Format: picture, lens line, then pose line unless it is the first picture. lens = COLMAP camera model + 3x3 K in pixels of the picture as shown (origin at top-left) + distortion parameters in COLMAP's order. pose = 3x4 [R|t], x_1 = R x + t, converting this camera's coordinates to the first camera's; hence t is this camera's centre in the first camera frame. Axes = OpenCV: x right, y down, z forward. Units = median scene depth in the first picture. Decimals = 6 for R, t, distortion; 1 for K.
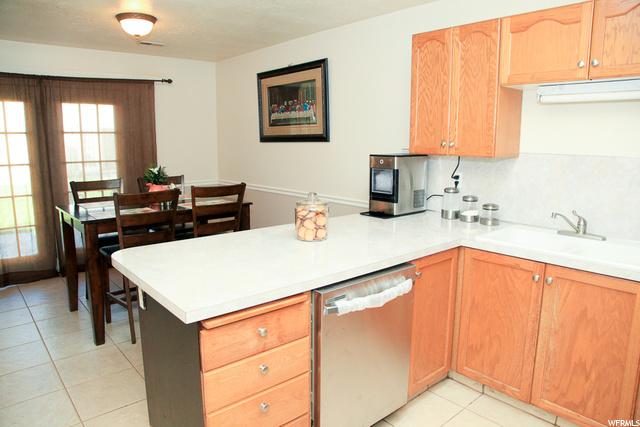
lens RADIAL K [[436.4, 0, 317.7], [0, 436.4, 215.2], [0, 0, 1]] dist [-0.117831, 0.062375]
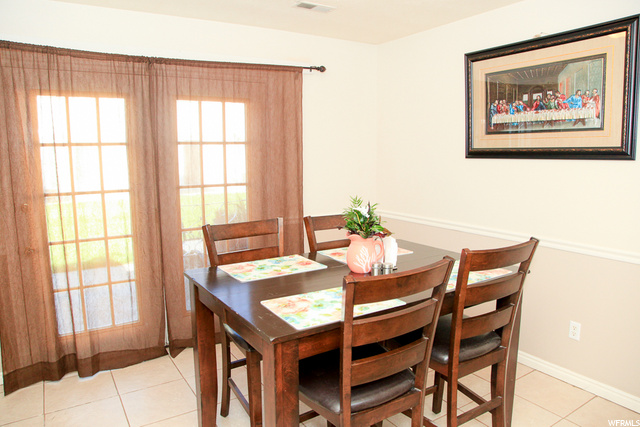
lens RADIAL K [[436.4, 0, 317.7], [0, 436.4, 215.2], [0, 0, 1]] dist [-0.117831, 0.062375]
pose [[0.989527, 0.012095, -0.143843, -0.295382], [-0.015705, 0.999589, -0.023983, -0.071048], [0.143494, 0.025991, 0.989310, 0.368317]]
